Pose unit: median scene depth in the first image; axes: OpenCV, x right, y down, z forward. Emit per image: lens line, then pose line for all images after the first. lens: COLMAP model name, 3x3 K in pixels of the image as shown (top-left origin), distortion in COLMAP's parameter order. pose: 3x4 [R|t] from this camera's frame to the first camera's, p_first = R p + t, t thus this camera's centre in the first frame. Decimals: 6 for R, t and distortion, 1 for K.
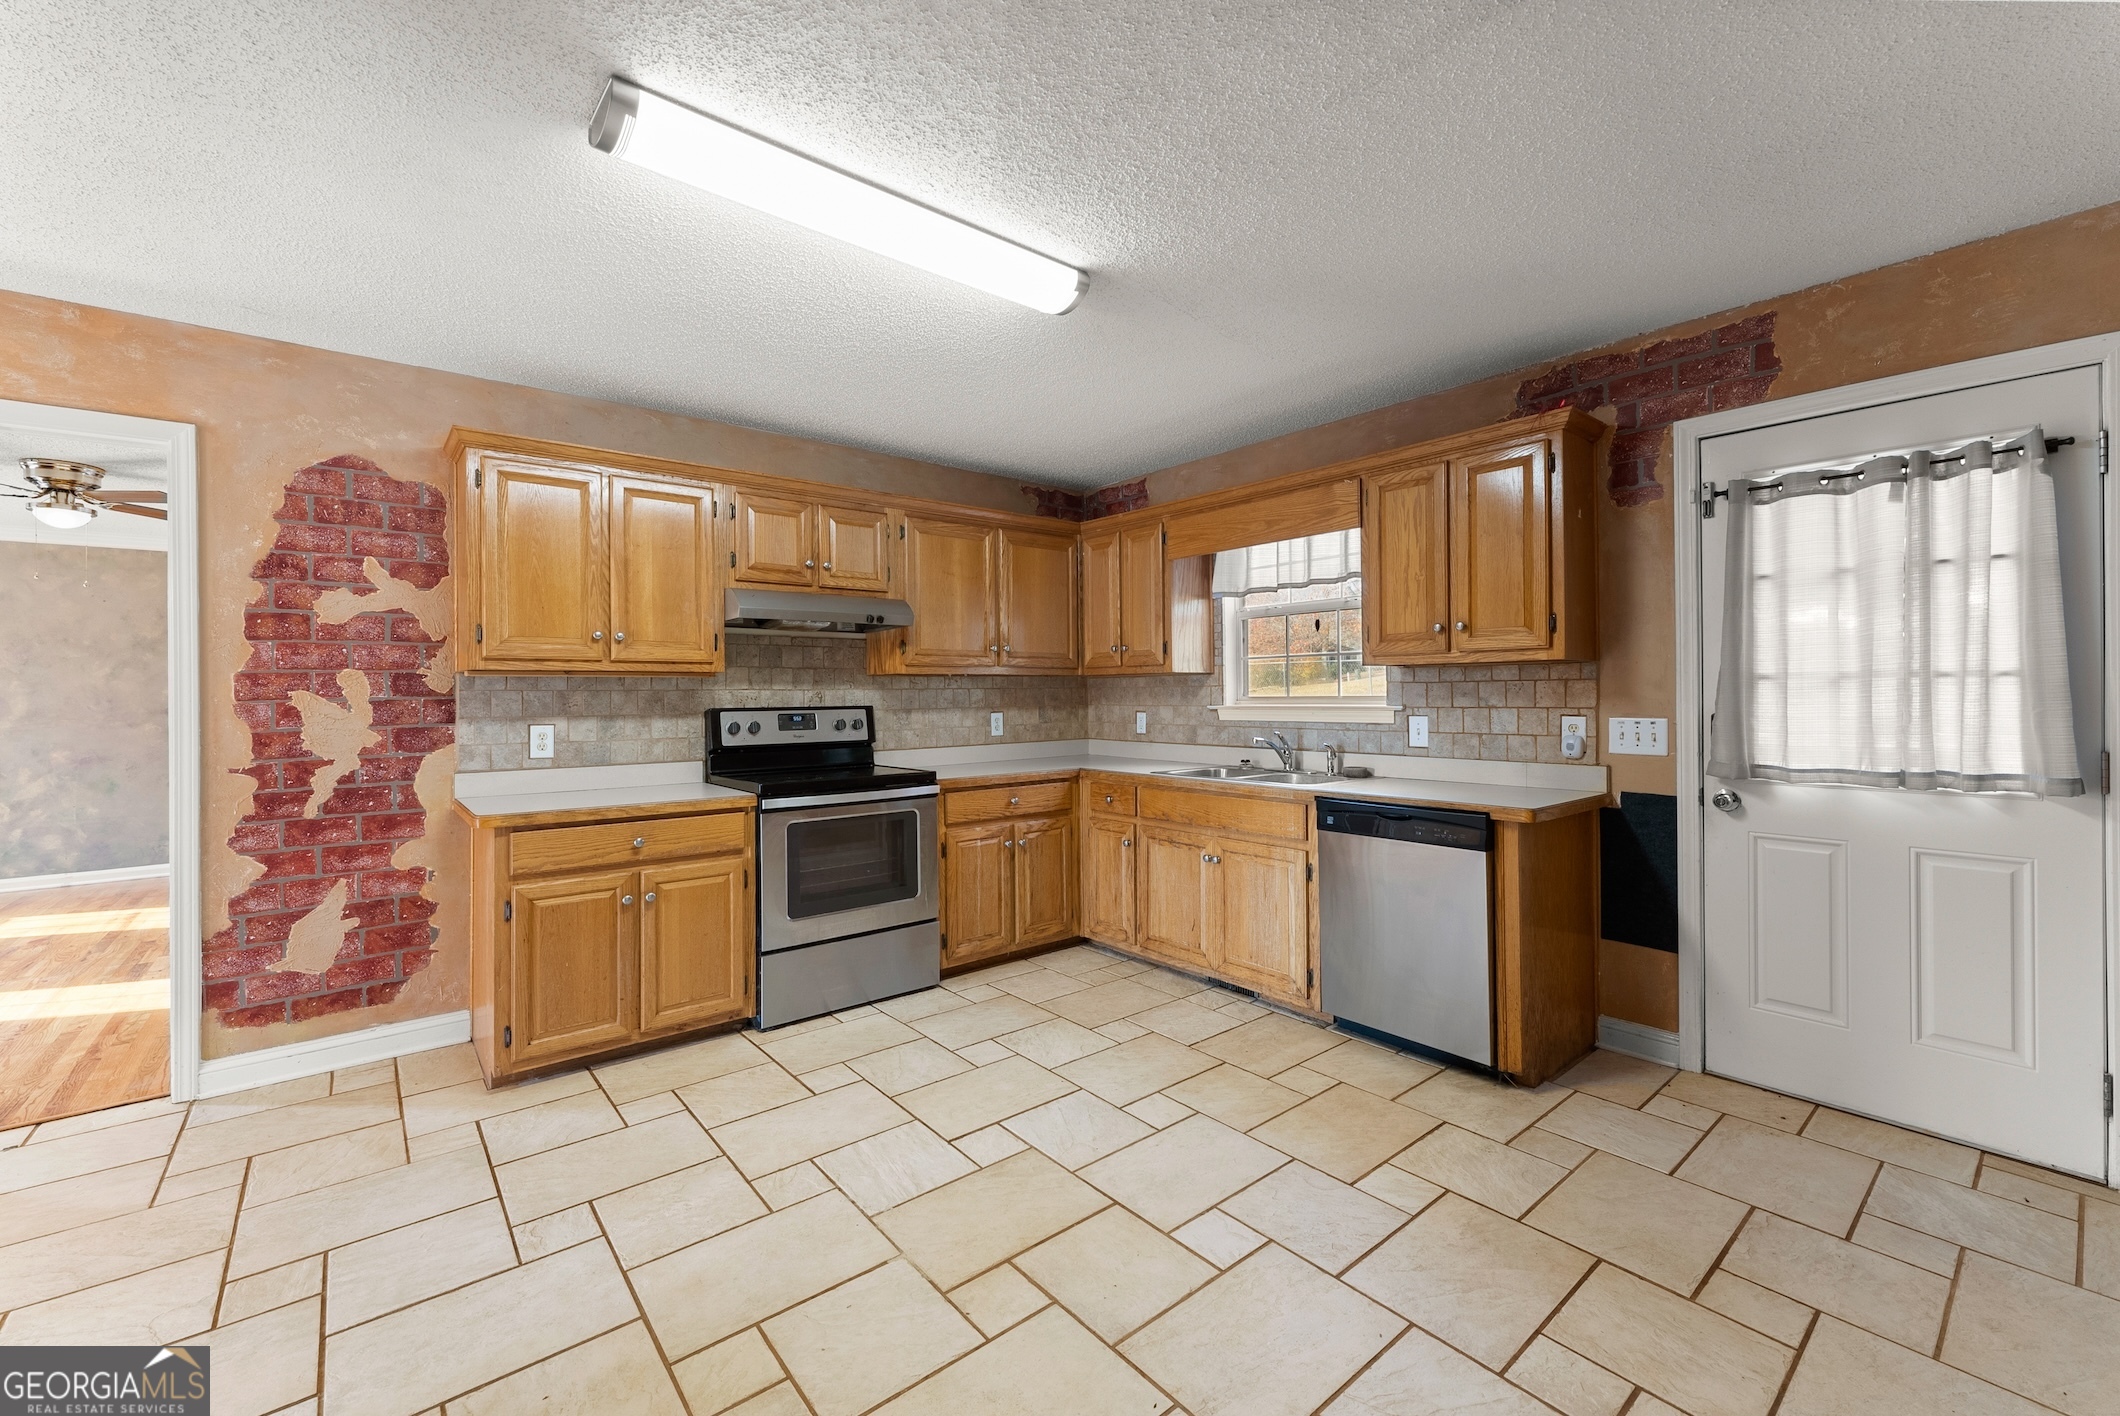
lens RADIAL K [[850.7, 0, 1044.5], [0, 850.7, 694.7], [0, 0, 1]] dist [0.001068, -0.000538]
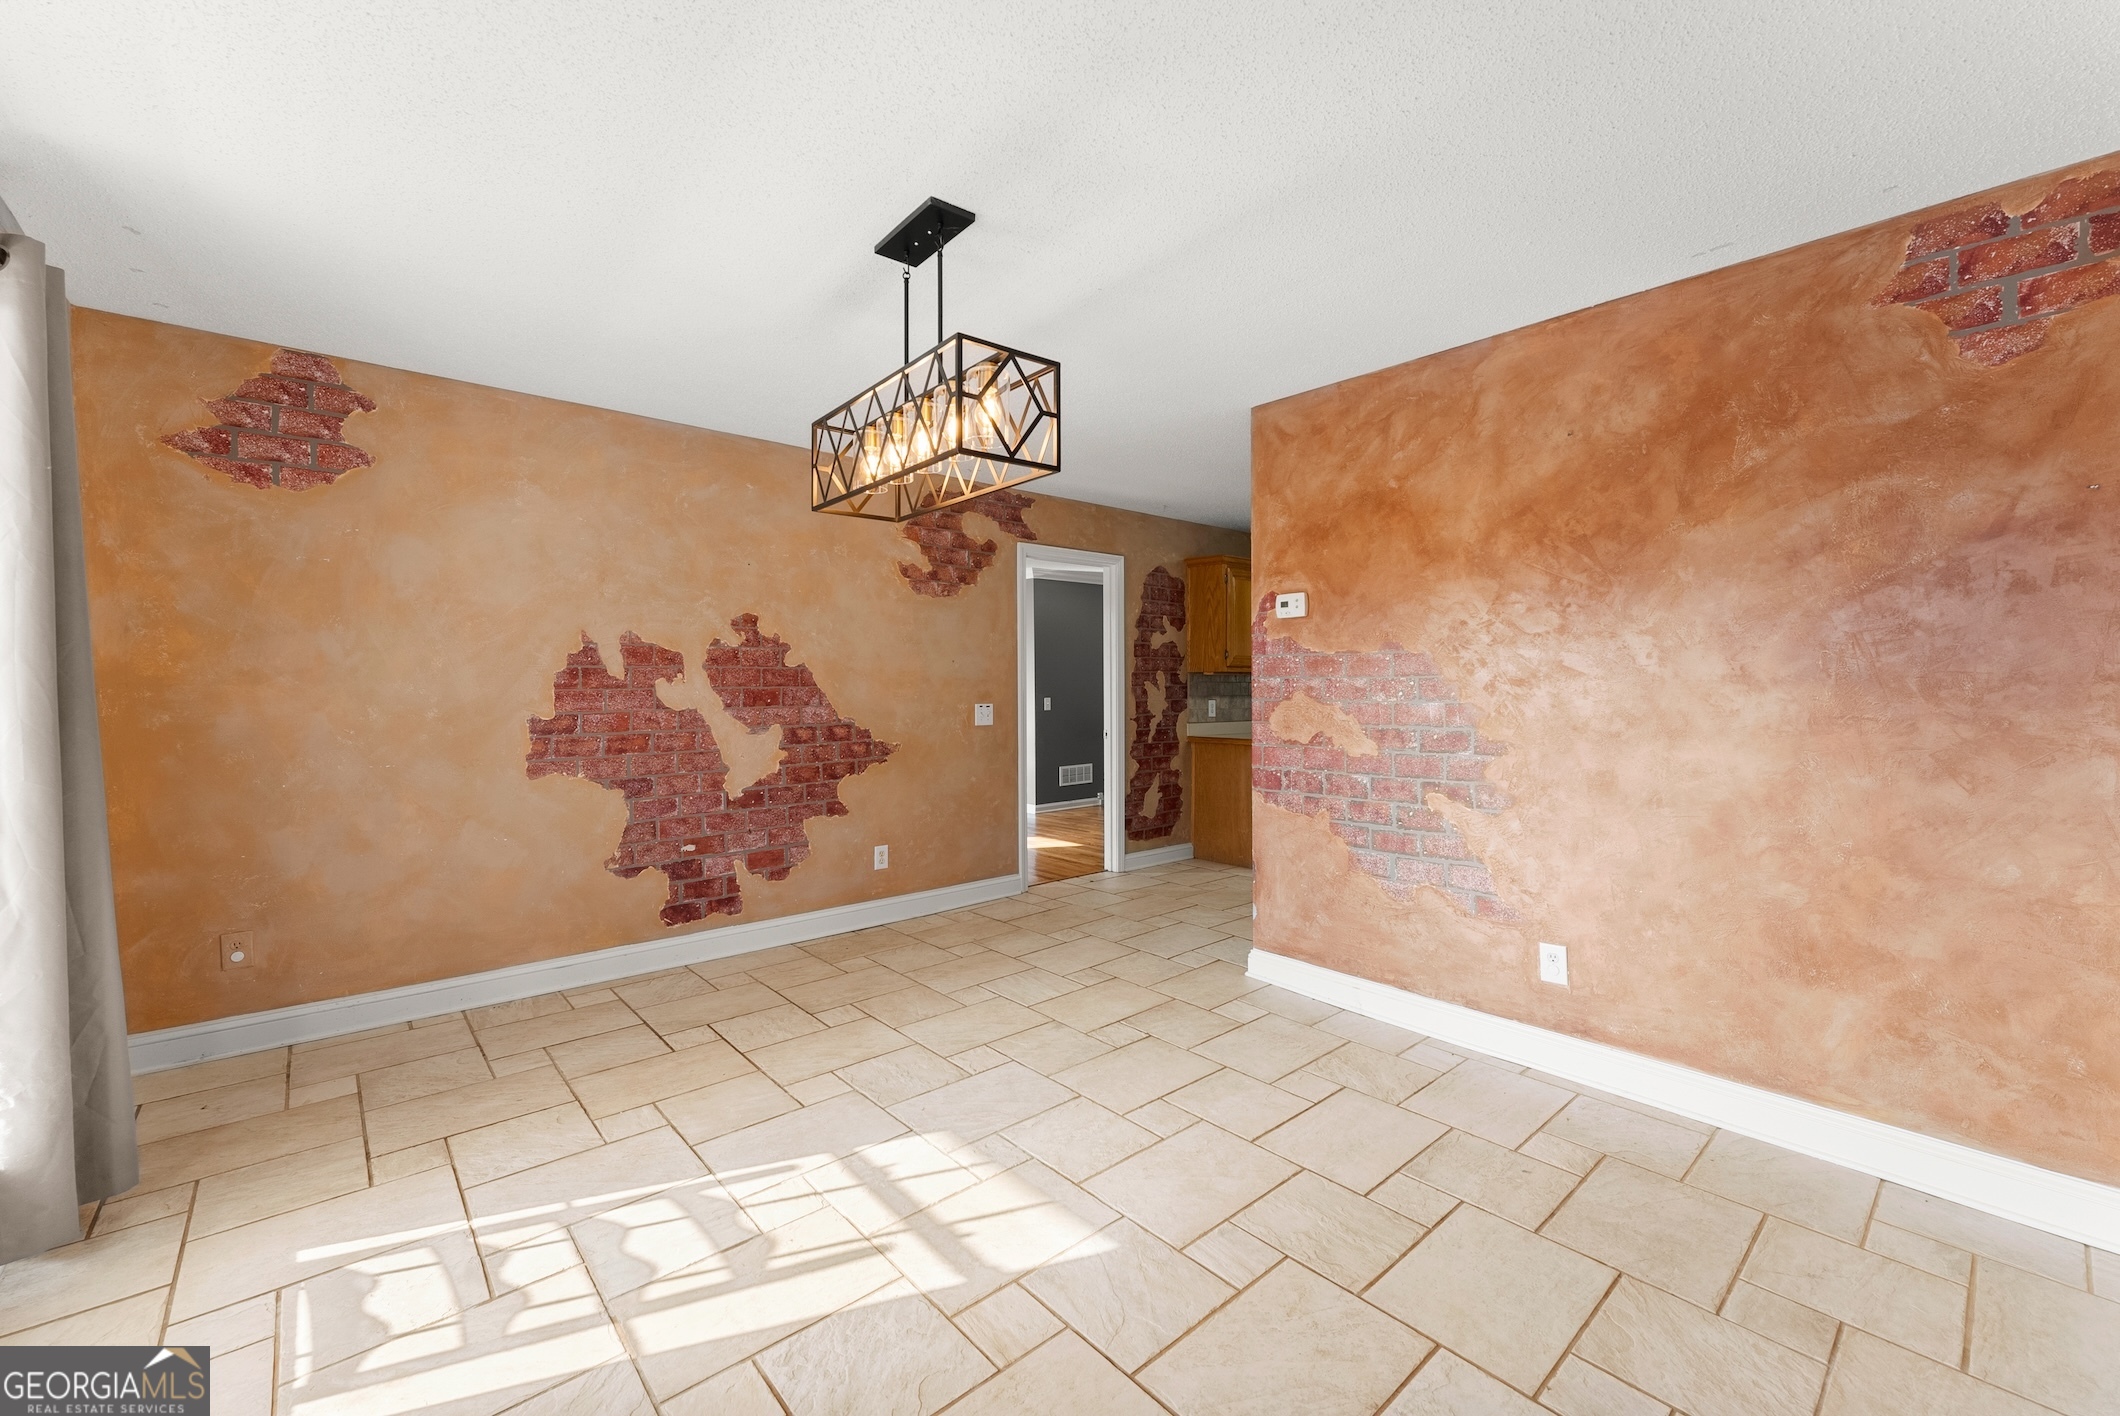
lens RADIAL K [[850.7, 0, 1078.7], [0, 850.7, 709.6], [0, 0, 1]] dist [0.001068, -0.000538]
pose [[0.998604, 0.001107, 0.052815, -1.065209], [-0.002078, 0.999830, 0.018346, 0.024567], [-0.052786, -0.018430, 0.998436, -0.980023]]
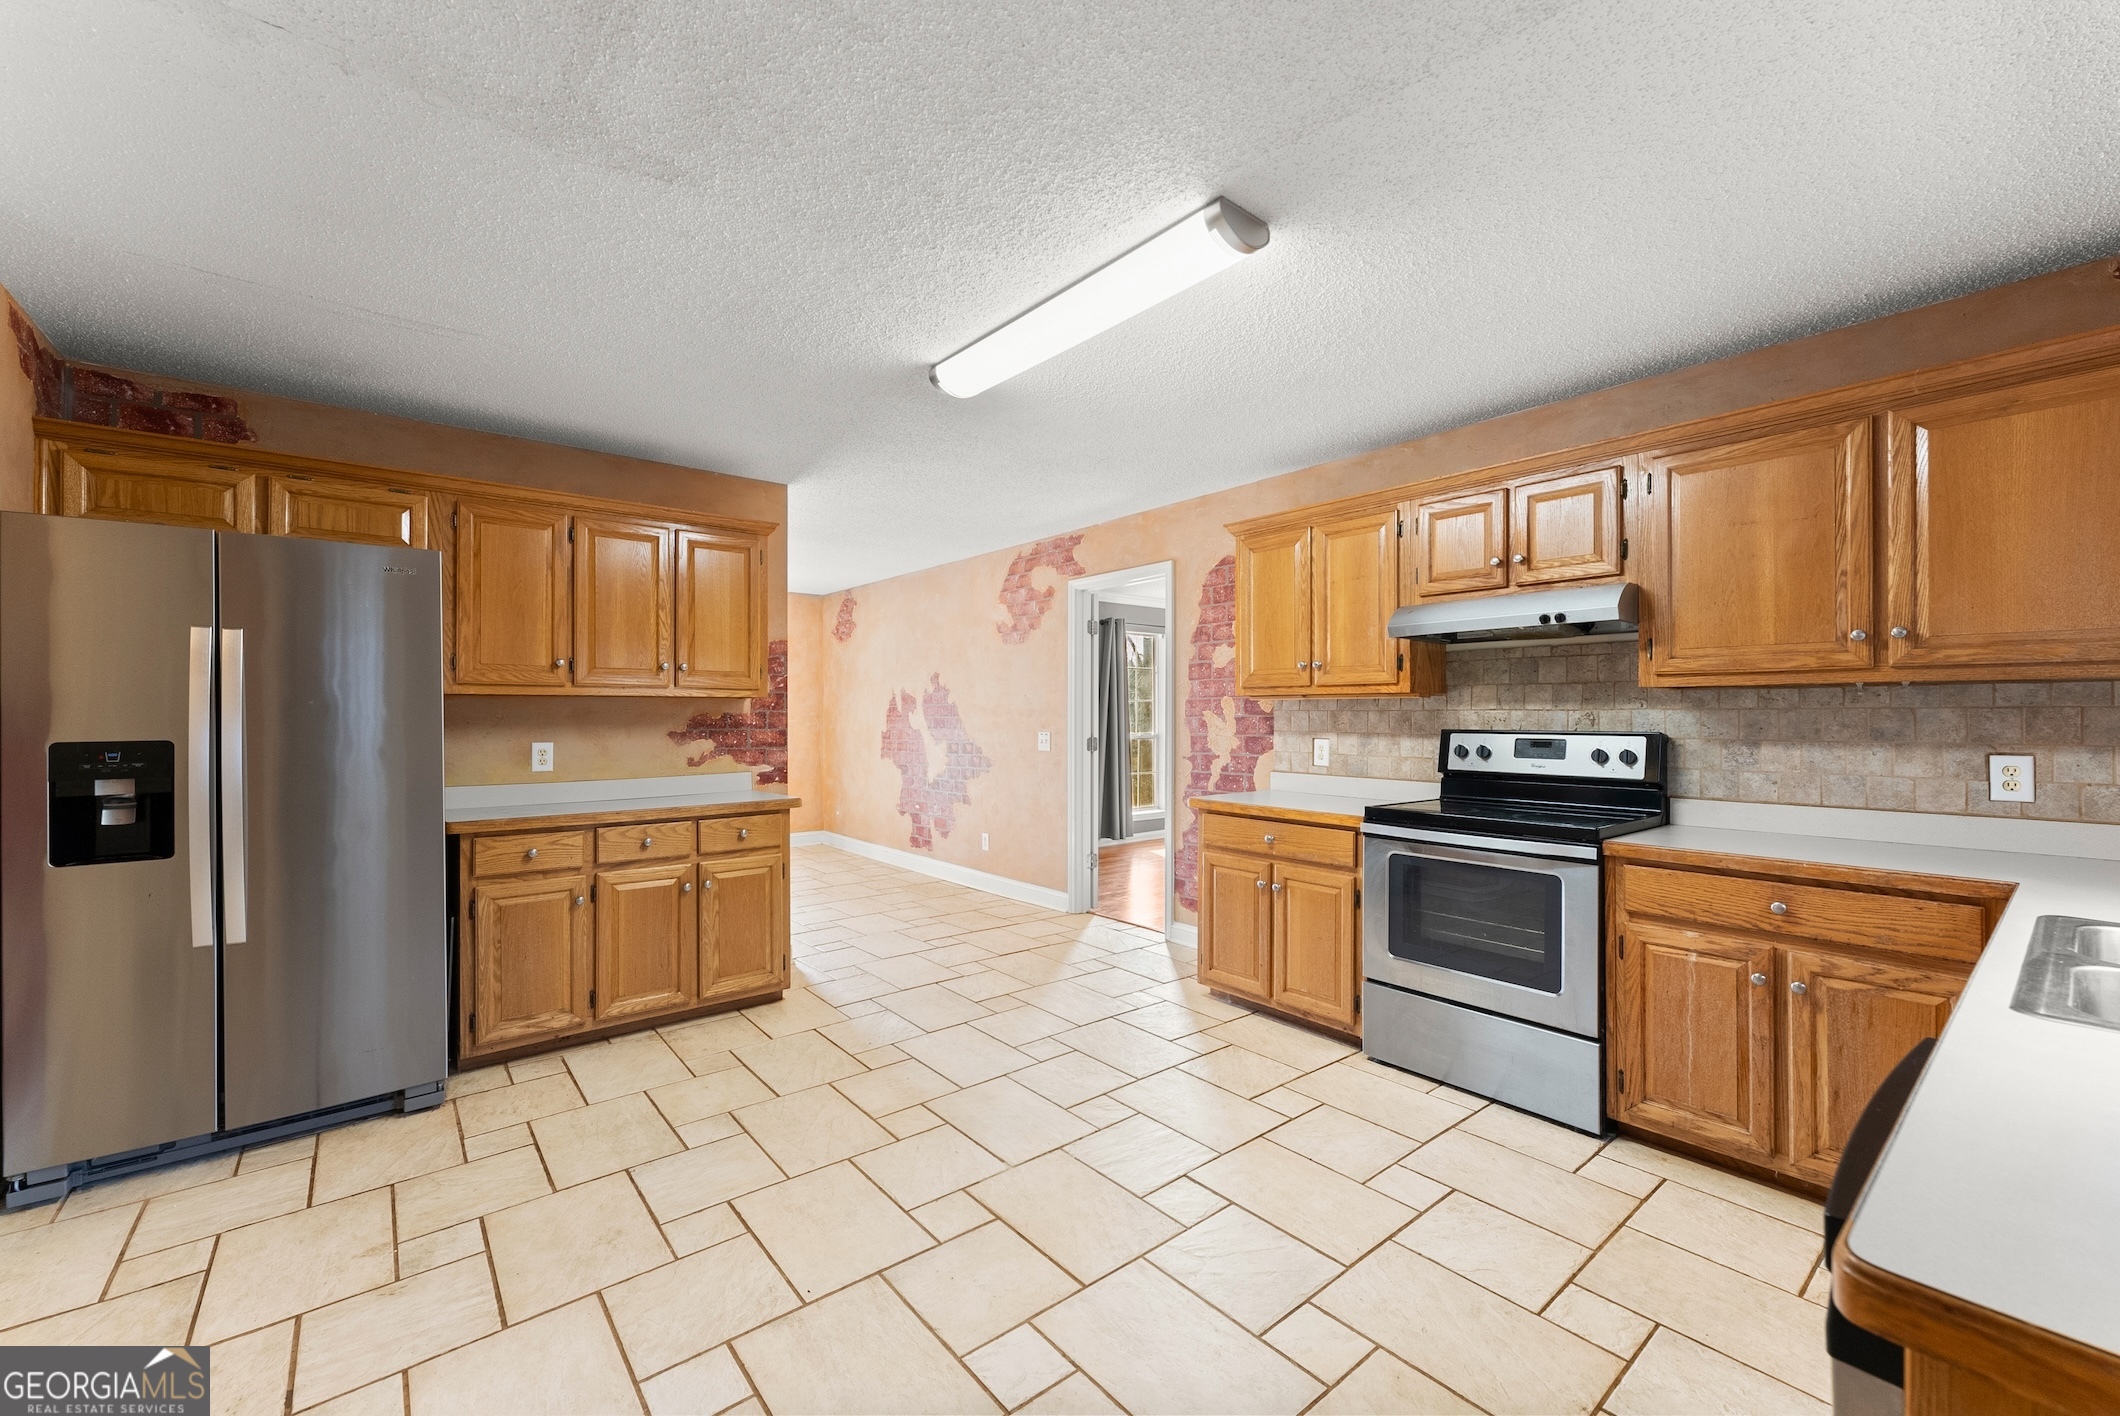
lens RADIAL K [[850.7, 0, 1066.8], [0, 850.7, 713.0], [0, 0, 1]] dist [0.001068, -0.000538]
pose [[0.013268, 0.007610, -0.999883, 0.669124], [-0.000599, 0.999971, 0.007603, -0.011367], [0.999912, 0.000499, 0.013272, 0.661290]]
